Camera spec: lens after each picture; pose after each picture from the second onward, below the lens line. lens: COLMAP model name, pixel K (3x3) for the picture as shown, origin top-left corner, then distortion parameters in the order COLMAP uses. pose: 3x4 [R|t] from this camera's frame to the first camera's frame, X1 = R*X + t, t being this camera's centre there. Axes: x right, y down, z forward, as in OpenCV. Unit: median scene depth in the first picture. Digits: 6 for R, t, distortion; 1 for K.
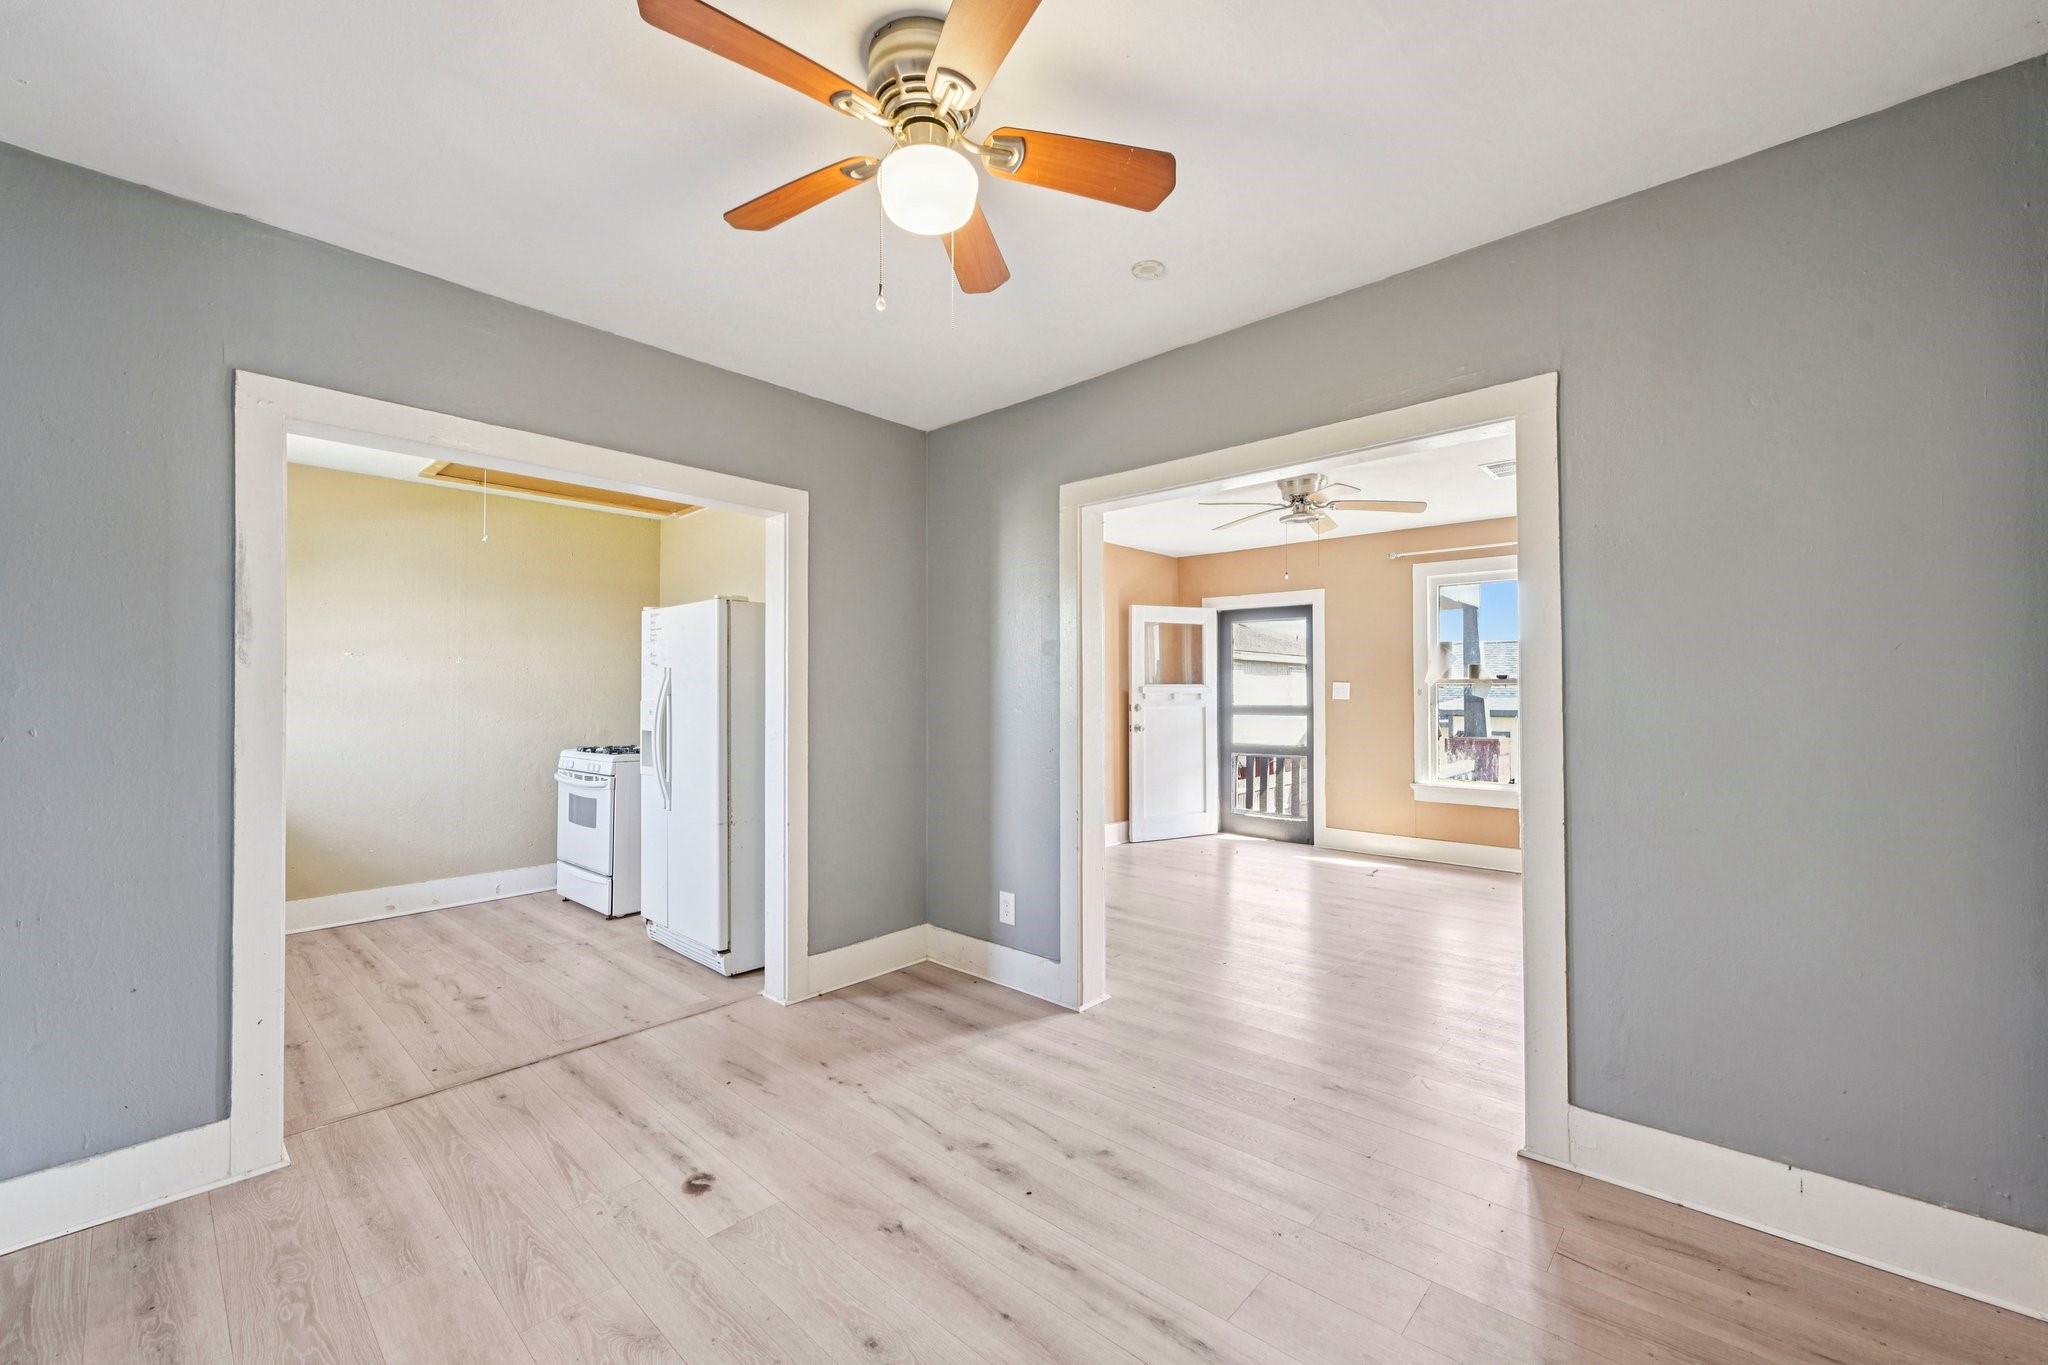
lens RADIAL K [[811.9, 0, 1054.8], [0, 811.9, 685.2], [0, 0, 1]] dist [0.000555, 0.000057]
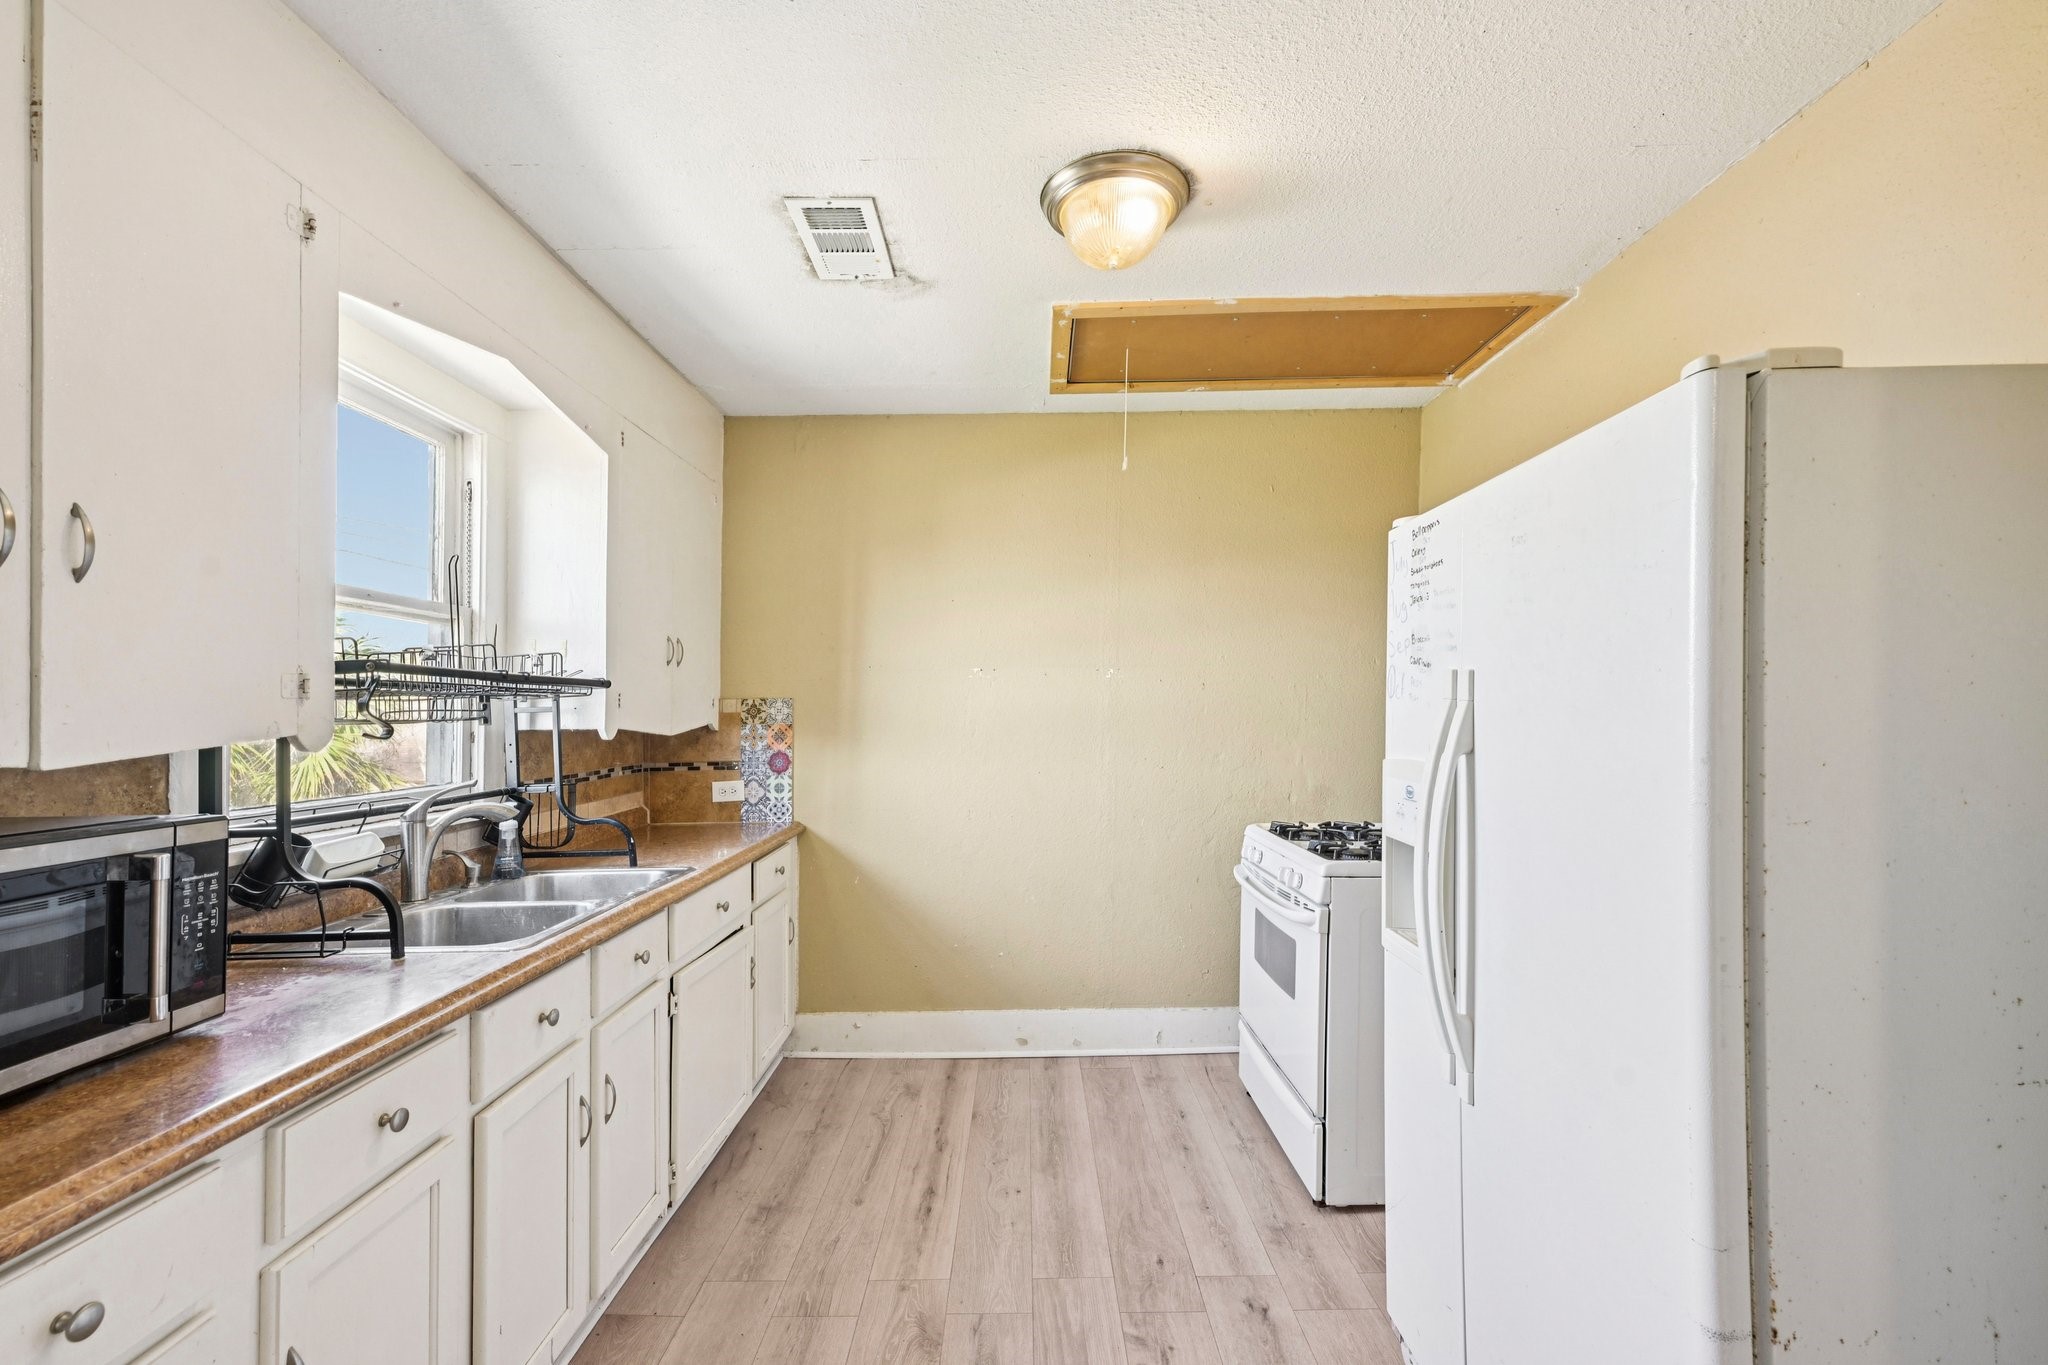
lens RADIAL K [[850.4, 0, 1029.8], [0, 850.4, 700.7], [0, 0, 1]] dist [0.000800, 0.000305]
pose [[0.655299, 0.000737, -0.755369, -0.316699], [-0.000226, 1.000000, 0.000779, -0.010332], [0.755370, -0.000340, 0.655299, 0.610449]]
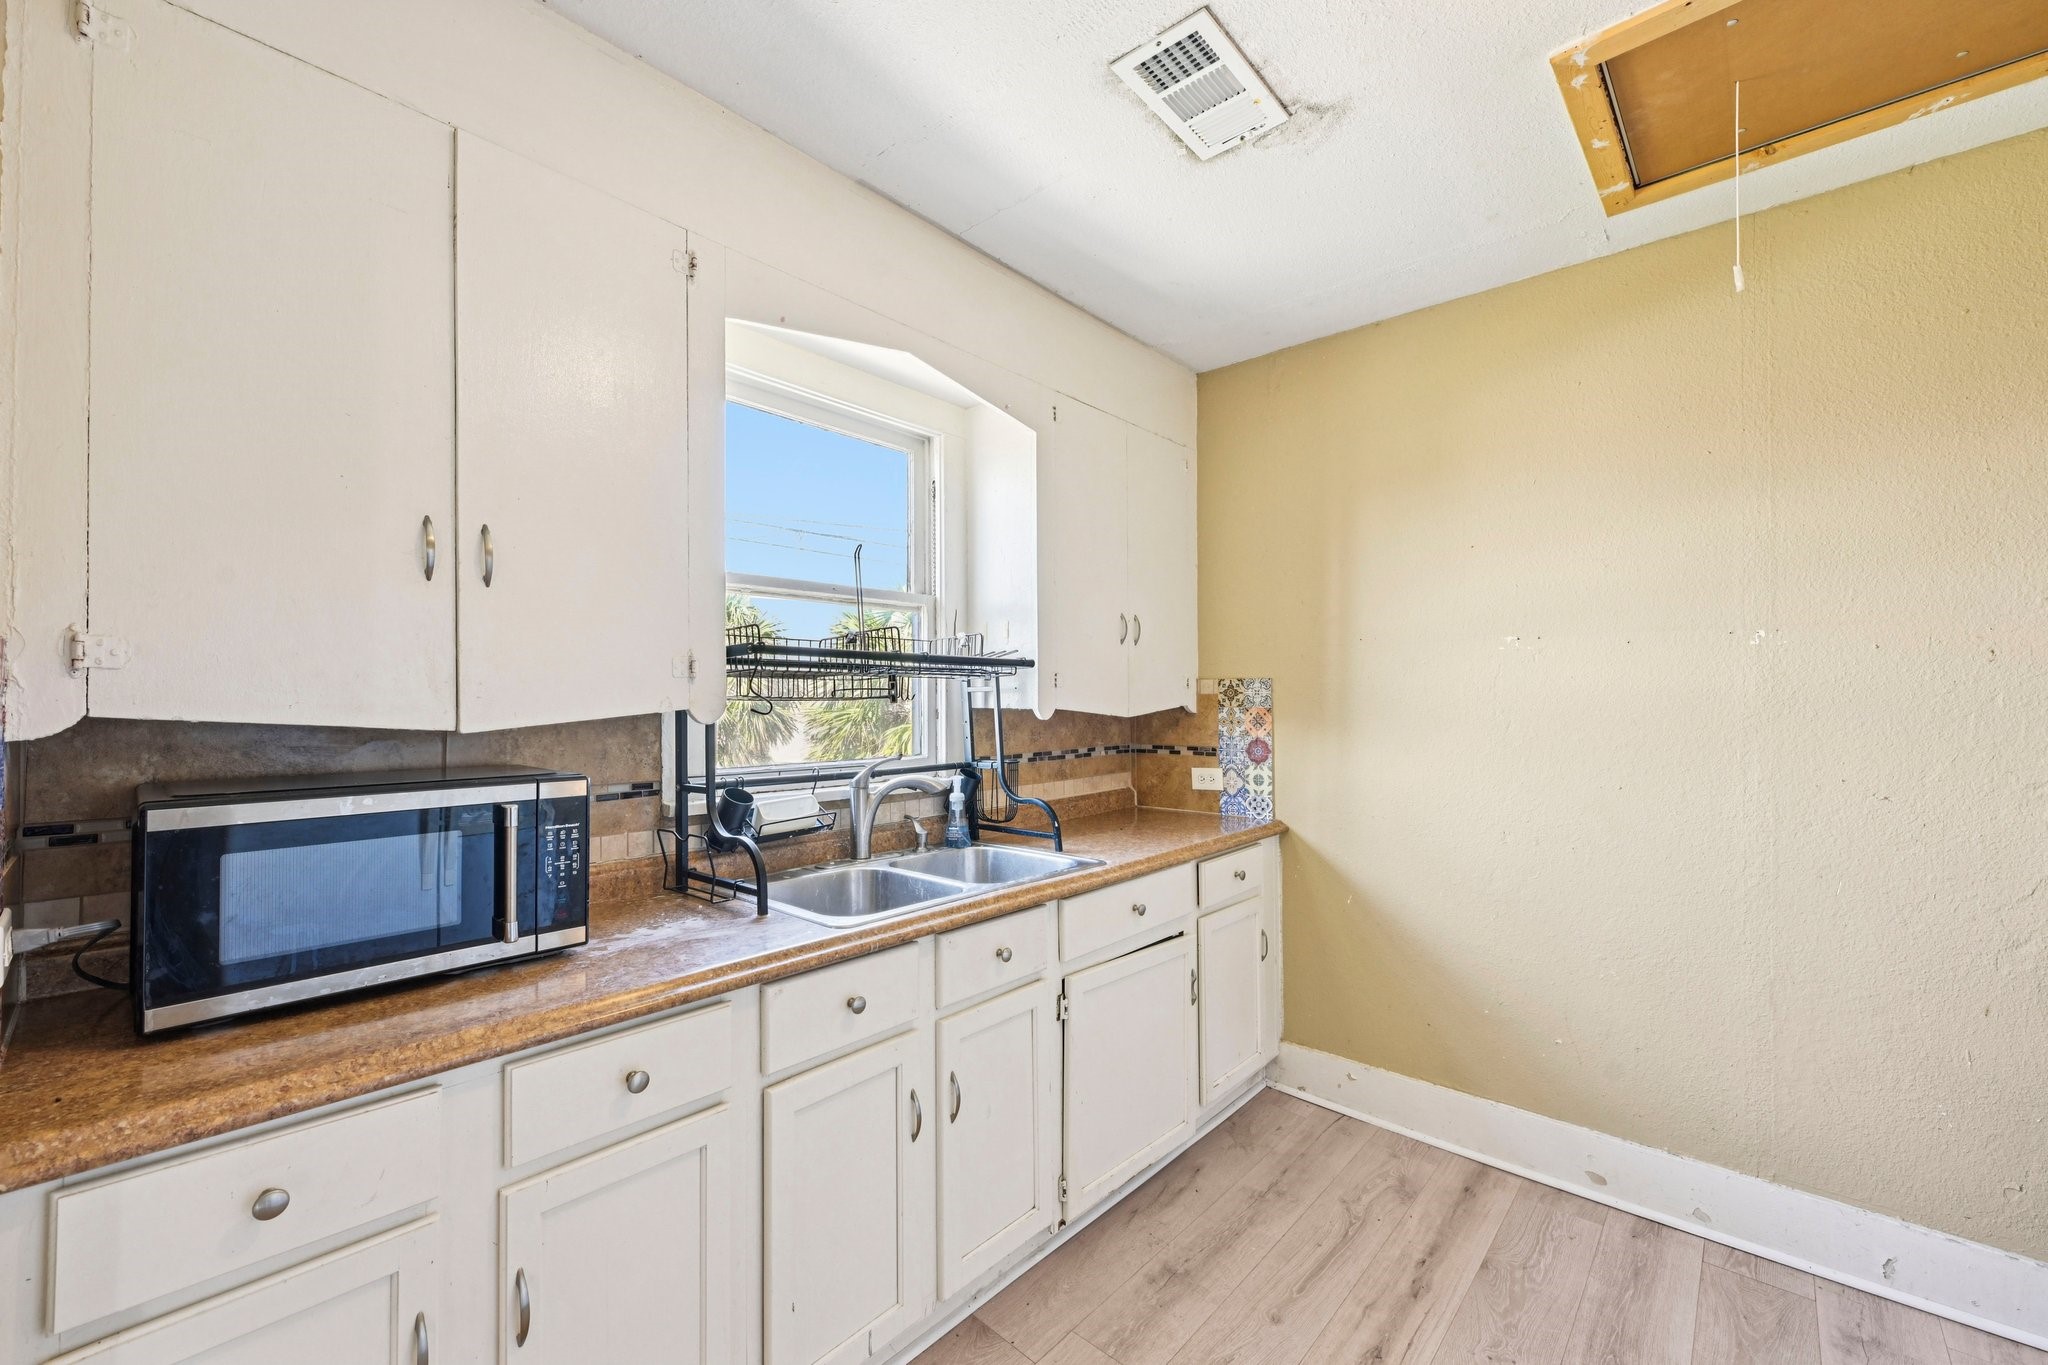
lens RADIAL K [[819.4, 0, 1024.0], [0, 819.4, 682.5], [0, 0, 1]] dist [-0.000023, 0.000117]
pose [[-0.027884, 0.001014, -0.999611, -0.386857], [-0.000139, 0.999999, 0.001018, -0.009129], [0.999611, 0.000167, -0.027884, 0.773512]]
